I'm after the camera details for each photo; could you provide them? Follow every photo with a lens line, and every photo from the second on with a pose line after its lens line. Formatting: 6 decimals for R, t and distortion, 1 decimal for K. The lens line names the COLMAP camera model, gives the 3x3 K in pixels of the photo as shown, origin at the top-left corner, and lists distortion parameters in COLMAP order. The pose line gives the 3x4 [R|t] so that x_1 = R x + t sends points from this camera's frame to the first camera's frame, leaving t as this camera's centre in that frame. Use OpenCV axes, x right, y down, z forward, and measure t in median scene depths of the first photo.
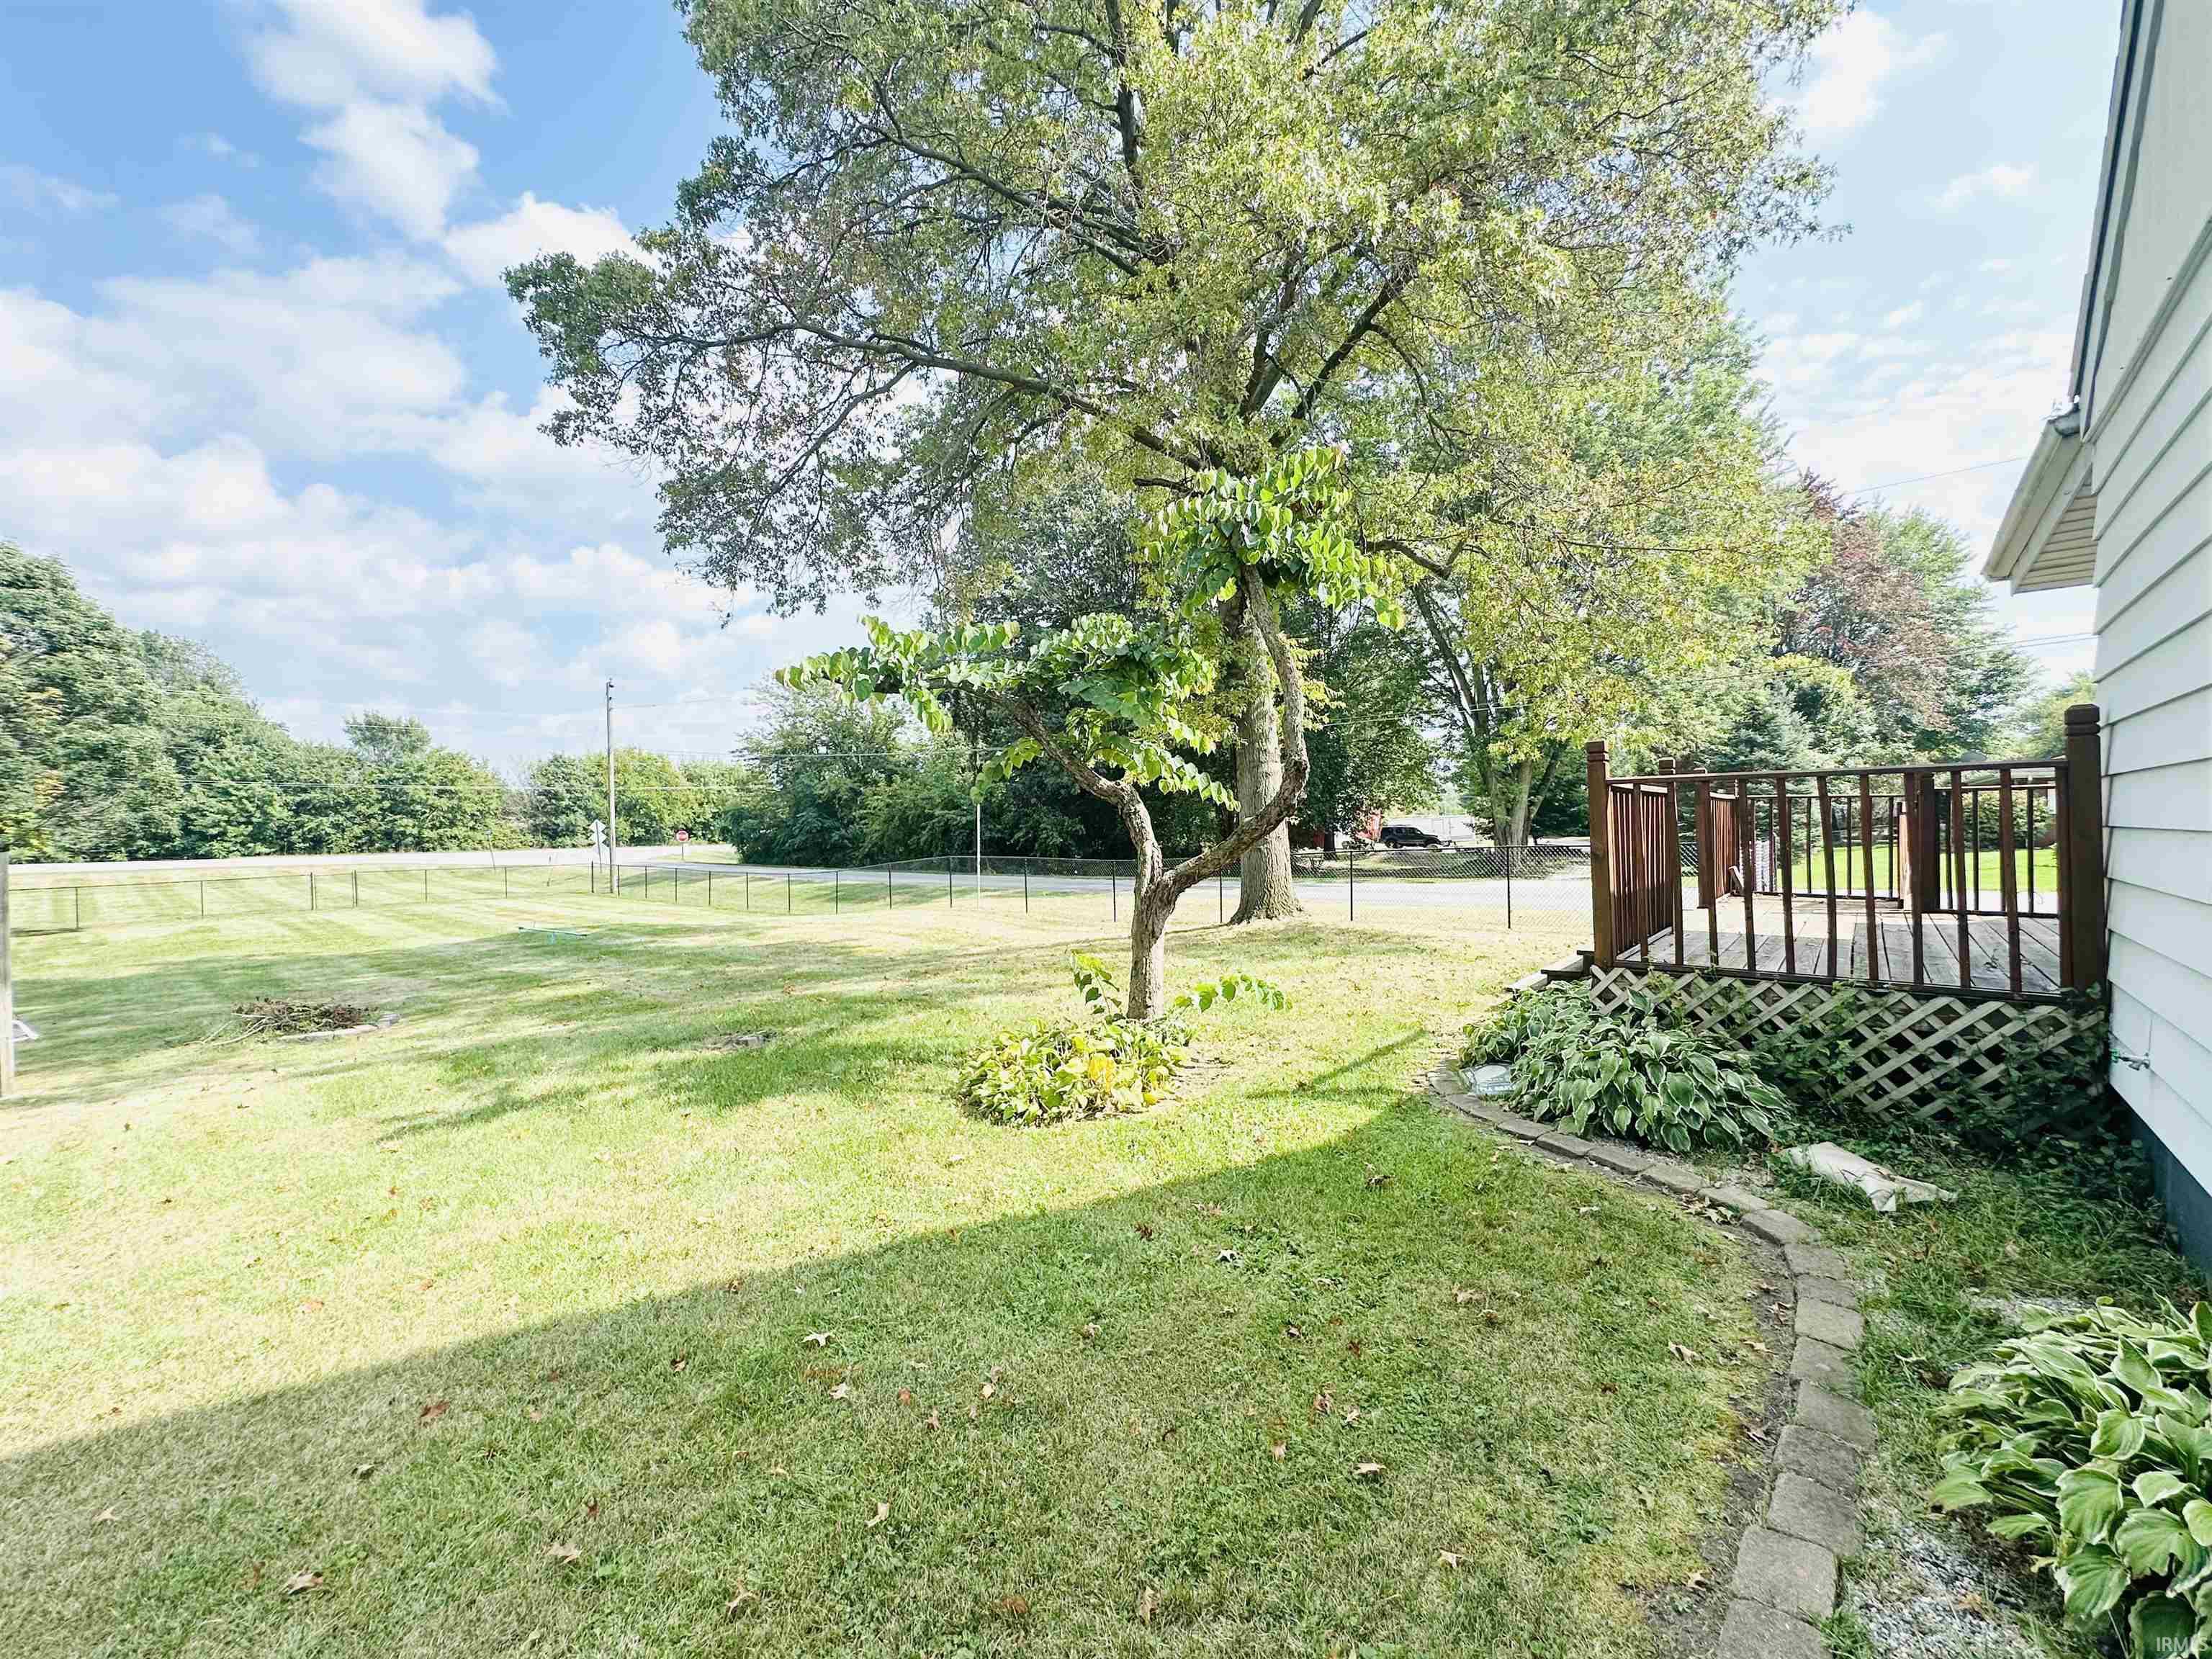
lens RADIAL K [[887.4, 0, 1106.0], [0, 887.4, 829.5], [0, 0, 1]] dist [-0.003128, -0.000487]
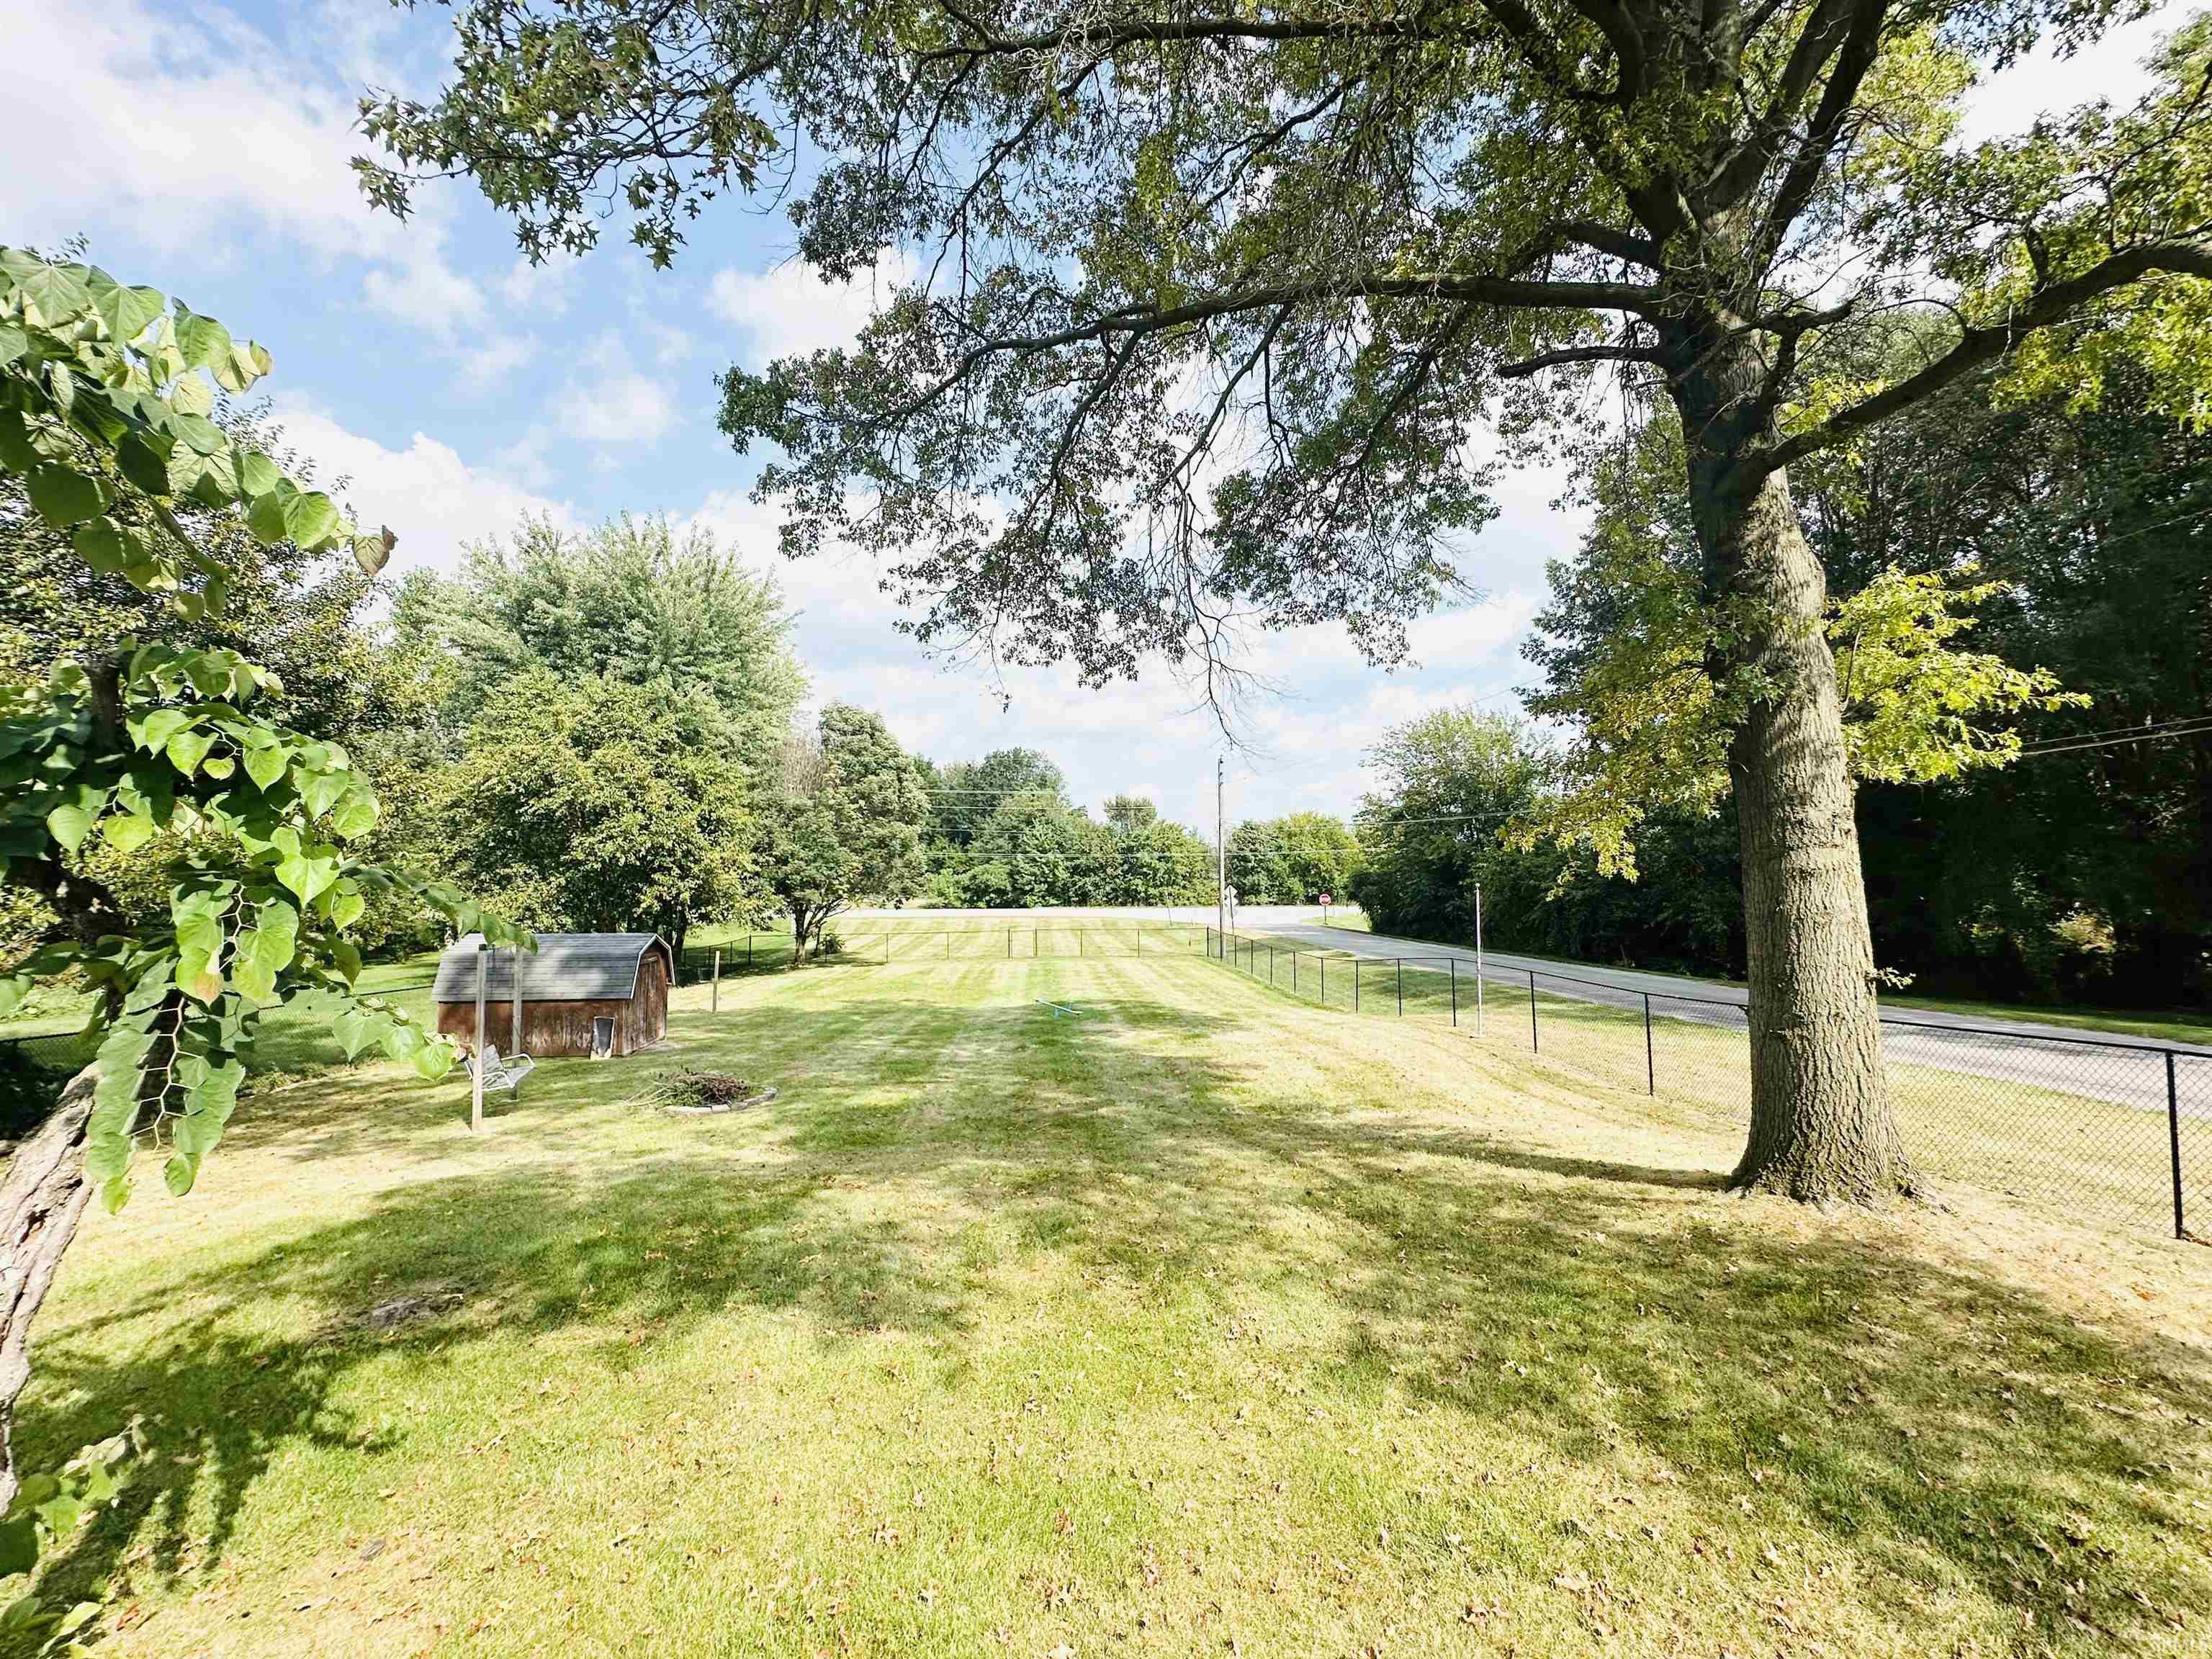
lens RADIAL K [[887.4, 0, 1106.0], [0, 887.4, 829.5], [0, 0, 1]] dist [-0.003128, -0.000487]
pose [[0.713404, -0.033540, -0.699950, 0.051804], [-0.008309, 0.998379, -0.056309, -0.011821], [0.700704, 0.045987, 0.711968, 0.087518]]
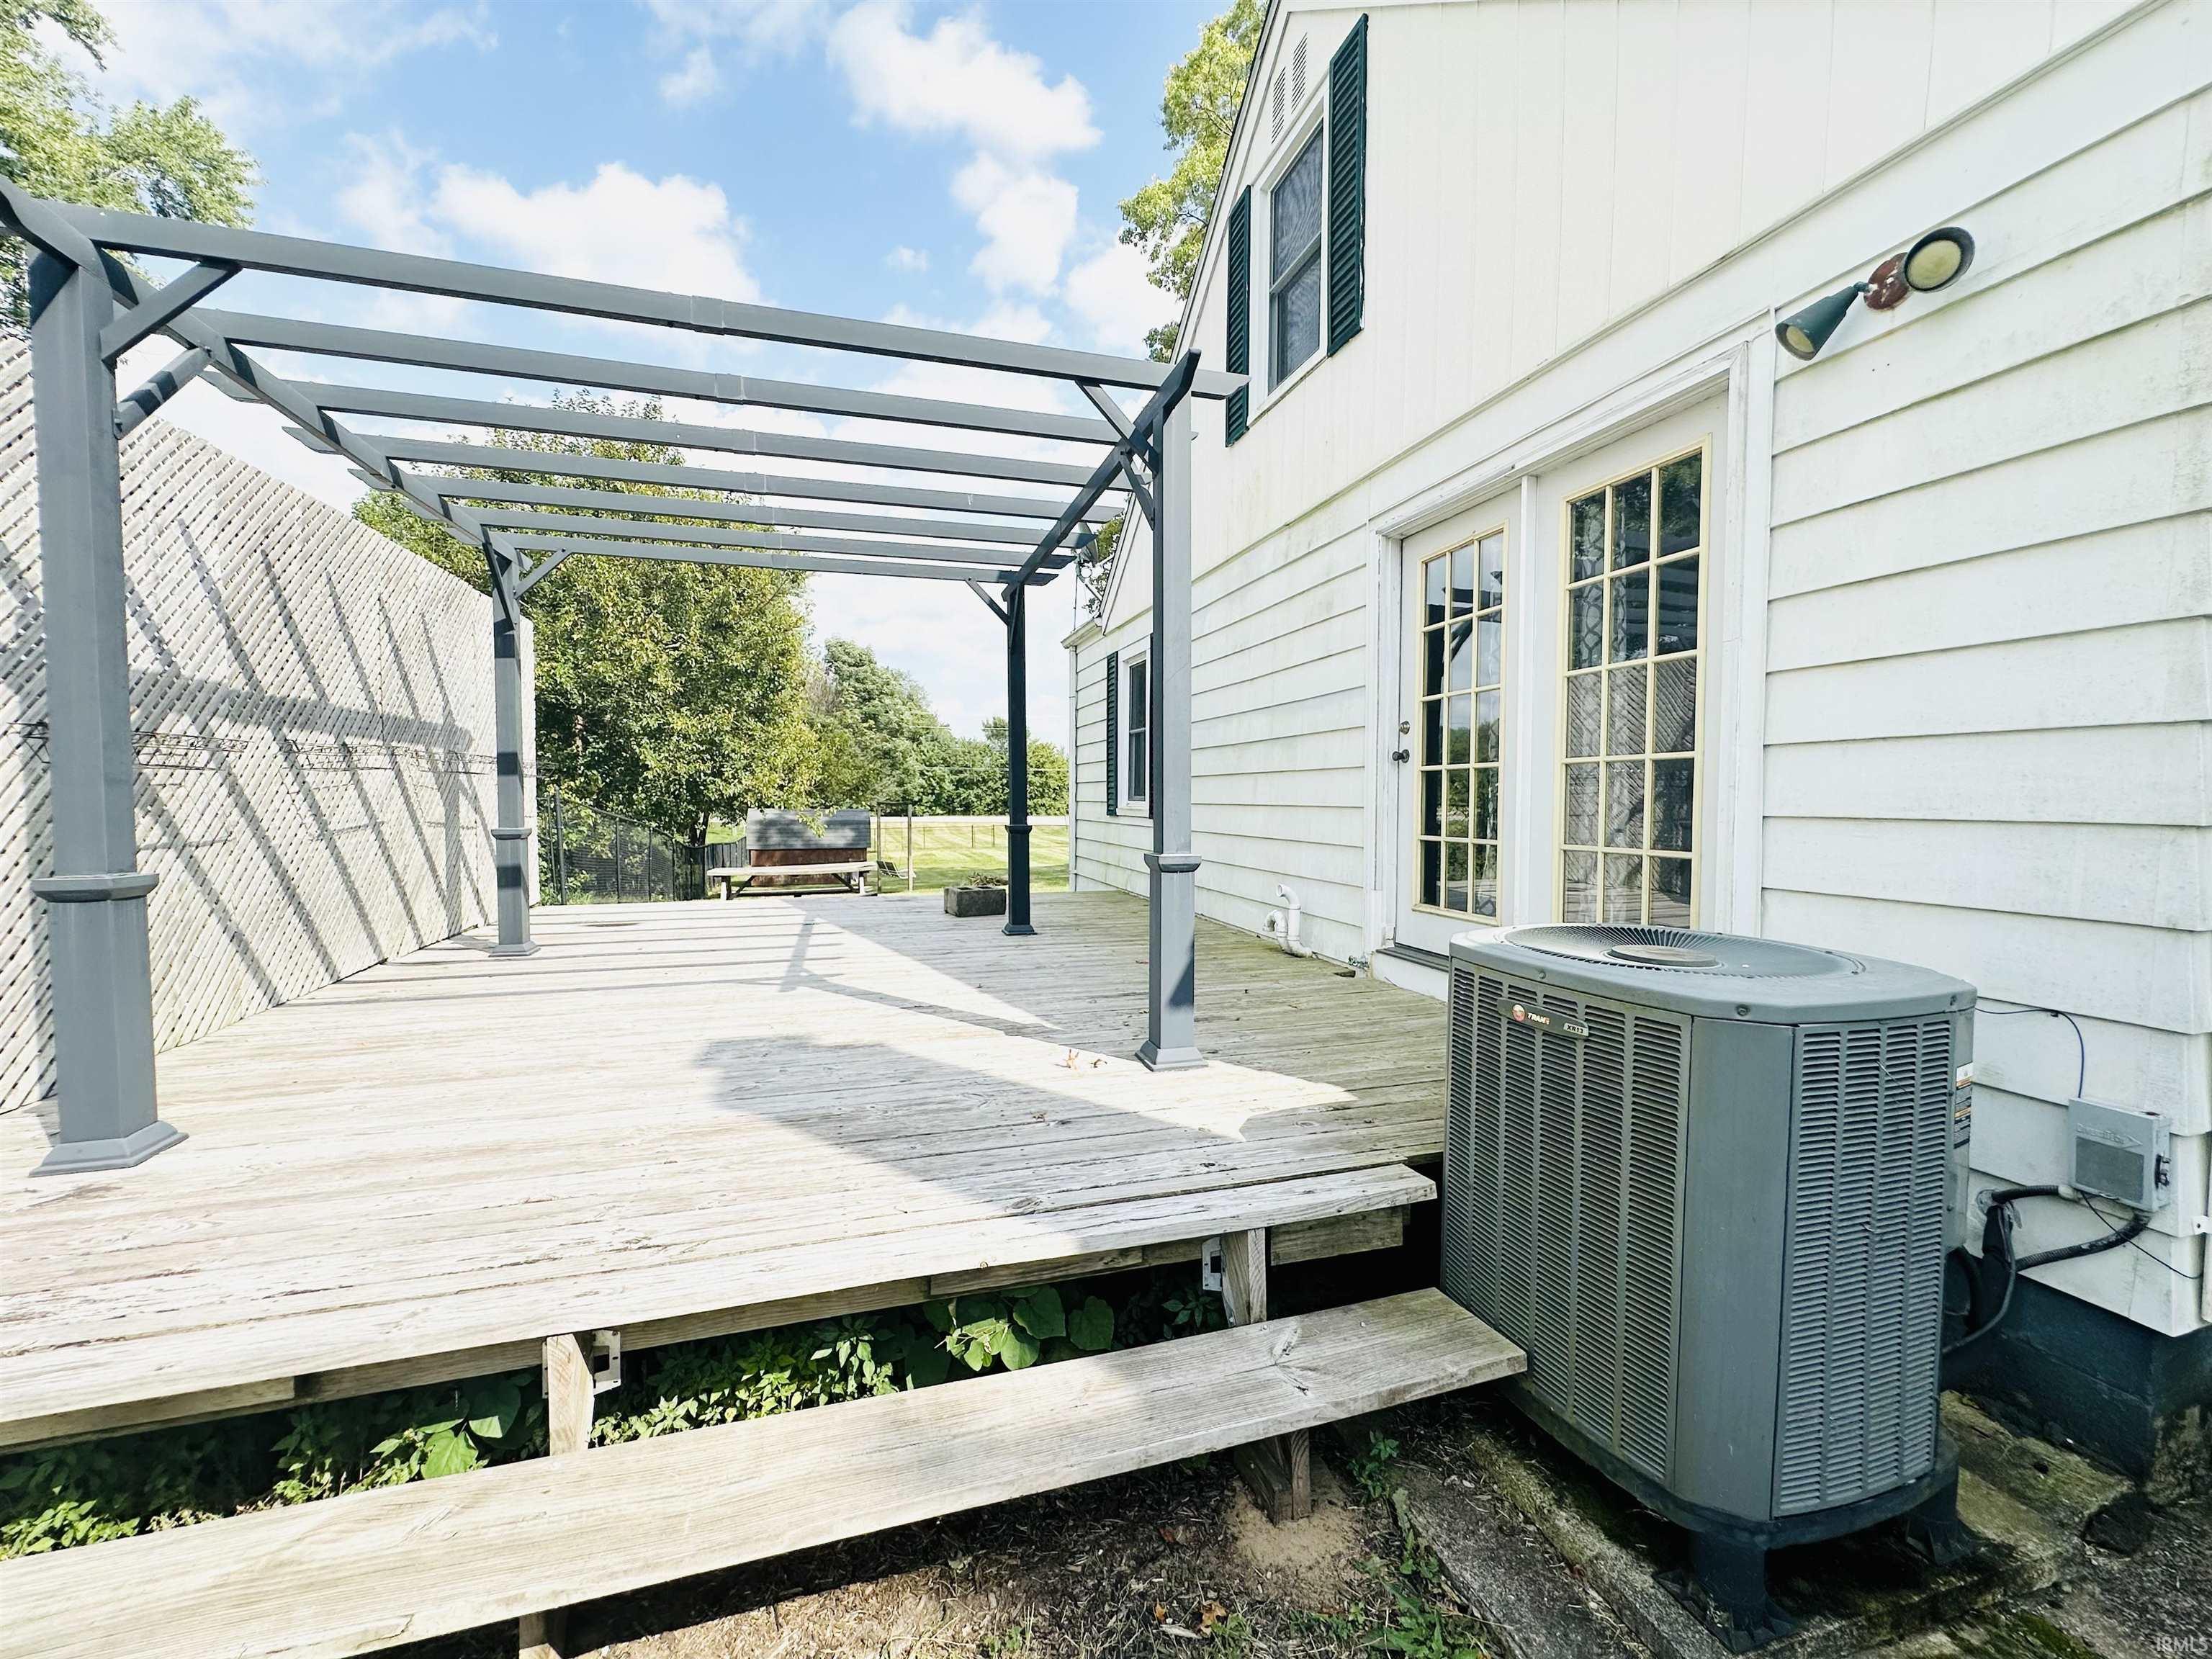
lens RADIAL K [[887.4, 0, 1106.0], [0, 887.4, 829.5], [0, 0, 1]] dist [-0.003128, -0.000487]
pose [[0.845769, 0.029690, -0.532722, 0.087253], [-0.015058, 0.999381, 0.031791, 0.001204], [0.533336, -0.018866, 0.845693, -0.121872]]
